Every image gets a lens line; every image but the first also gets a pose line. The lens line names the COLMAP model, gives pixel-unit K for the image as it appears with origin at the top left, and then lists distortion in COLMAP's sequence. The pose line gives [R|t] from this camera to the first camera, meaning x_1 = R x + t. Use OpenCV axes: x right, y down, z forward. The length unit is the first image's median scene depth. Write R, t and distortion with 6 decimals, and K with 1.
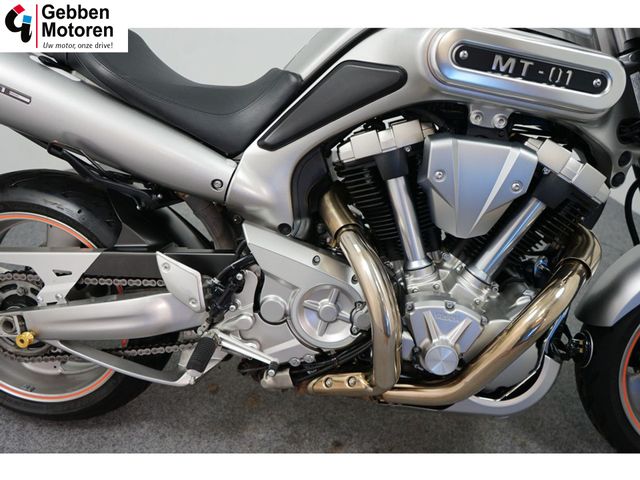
lens RADIAL K [[523.2, 0, 322.4], [0, 523.2, 242.2], [0, 0, 1]] dist [0.020732, -0.012298]
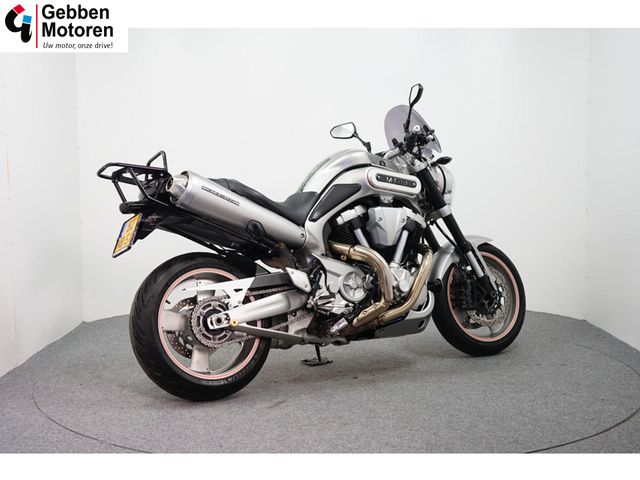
lens RADIAL K [[886.9, 0, 319.7], [0, 886.9, 238.2], [0, 0, 1]] dist [0.016887, 0.000000]
pose [[0.799825, -0.084319, 0.594281, -2.576212], [0.340329, 0.879260, -0.333285, 1.289795], [-0.494425, 0.468821, 0.731950, -2.007740]]
